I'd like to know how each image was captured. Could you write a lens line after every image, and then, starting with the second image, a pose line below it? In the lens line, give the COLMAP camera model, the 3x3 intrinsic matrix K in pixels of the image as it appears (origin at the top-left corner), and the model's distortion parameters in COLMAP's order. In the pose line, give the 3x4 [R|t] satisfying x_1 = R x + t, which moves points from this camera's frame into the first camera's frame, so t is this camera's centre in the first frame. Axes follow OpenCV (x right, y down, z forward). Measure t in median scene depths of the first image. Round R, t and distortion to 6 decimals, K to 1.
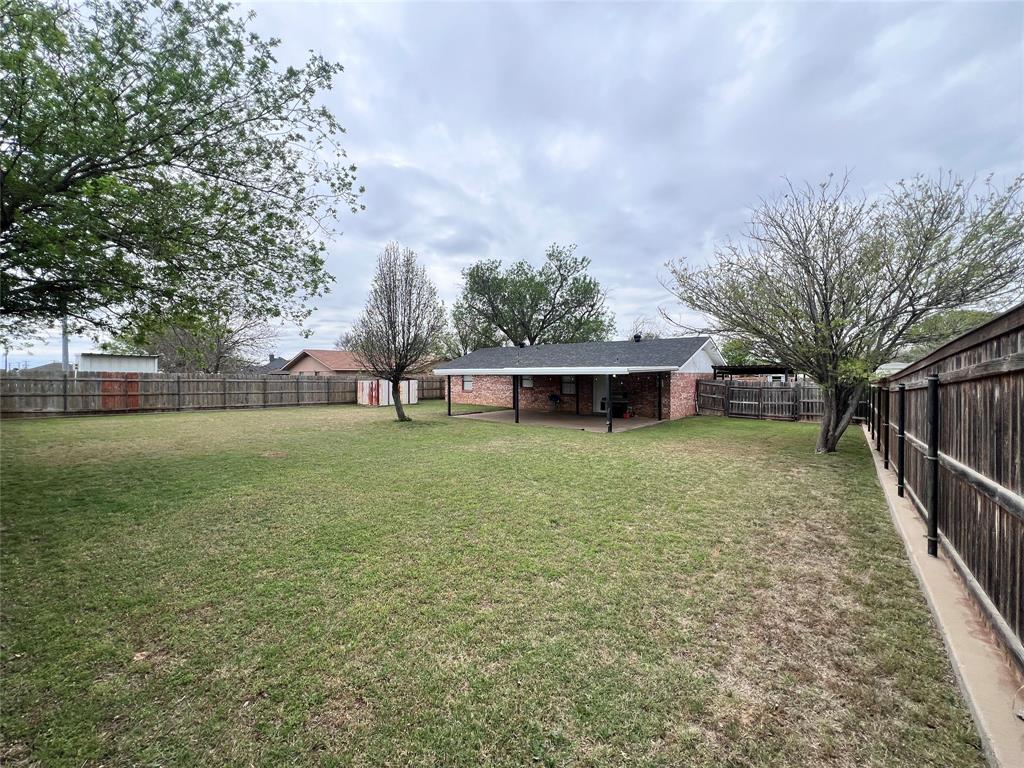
lens RADIAL K [[408.8, 0, 513.4], [0, 408.8, 380.5], [0, 0, 1]] dist [-0.000866, 0.000214]
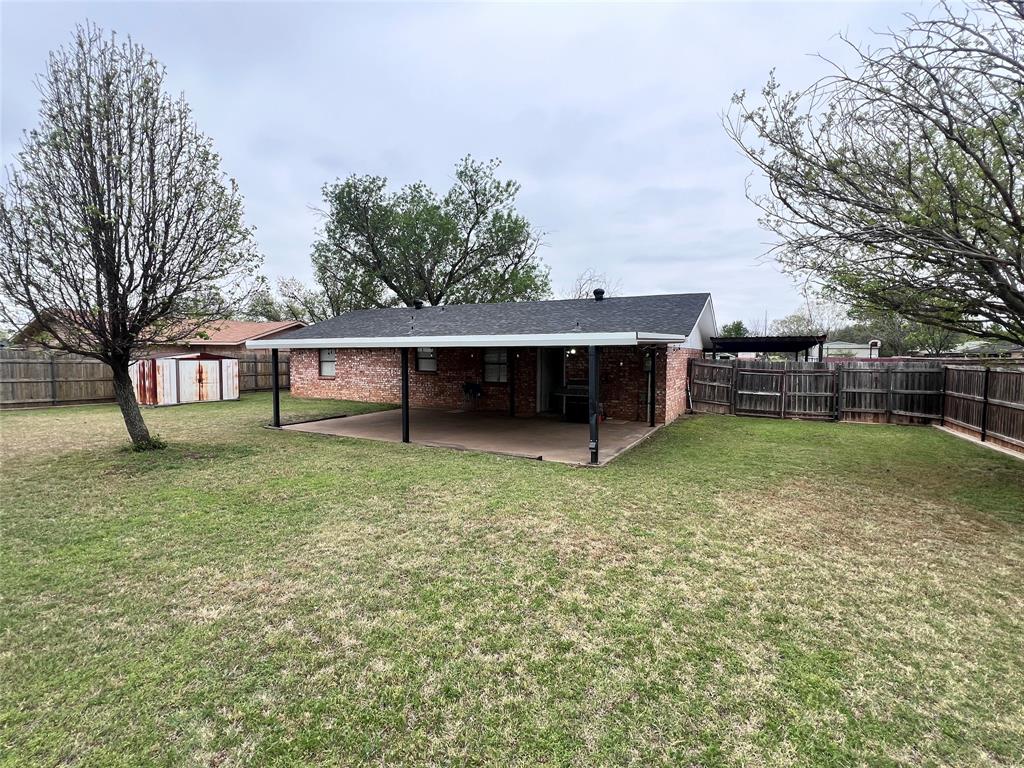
lens RADIAL K [[490.7, 0, 513.8], [0, 490.7, 378.4], [0, 0, 1]] dist [-0.001477, -0.000116]
pose [[0.979011, -0.007235, 0.203679, 0.008320], [0.000098, 0.999386, 0.035031, 0.001379], [-0.203807, -0.034276, 0.978411, 0.179195]]
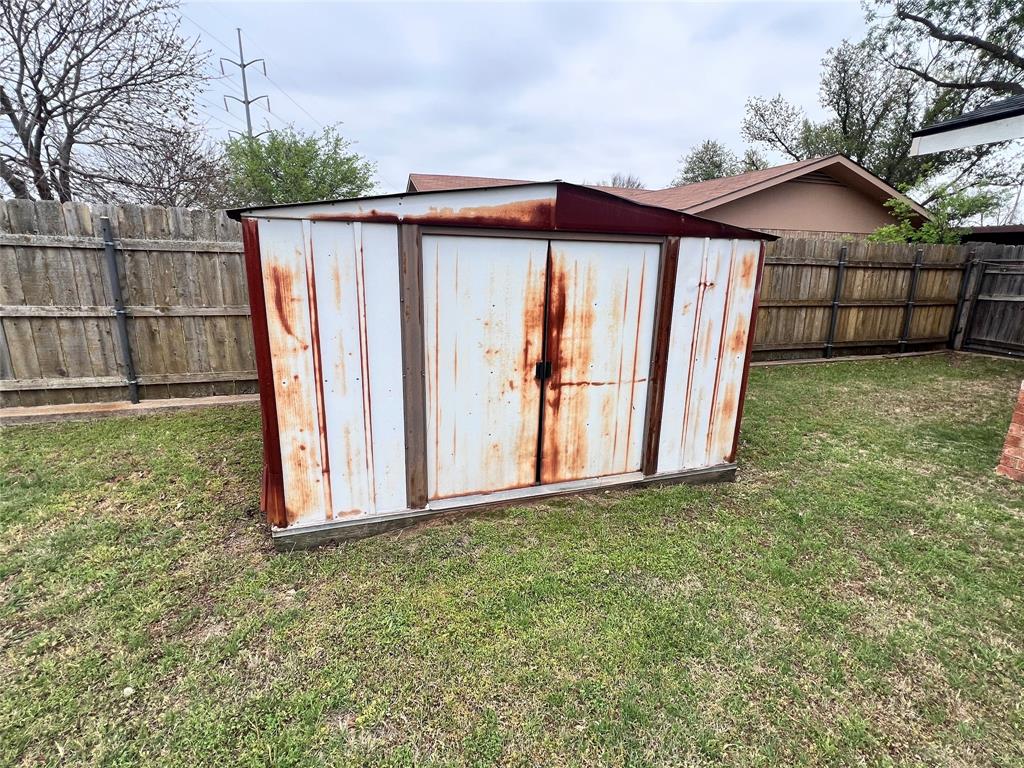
lens RADIAL K [[490.7, 0, 511.4], [0, 490.7, 378.1], [0, 0, 1]] dist [-0.001477, -0.000116]
pose [[0.839246, 0.145922, -0.523806, -0.163374], [-0.021167, 0.971355, 0.236687, 0.003177], [0.543339, -0.187551, 0.818295, 0.658880]]
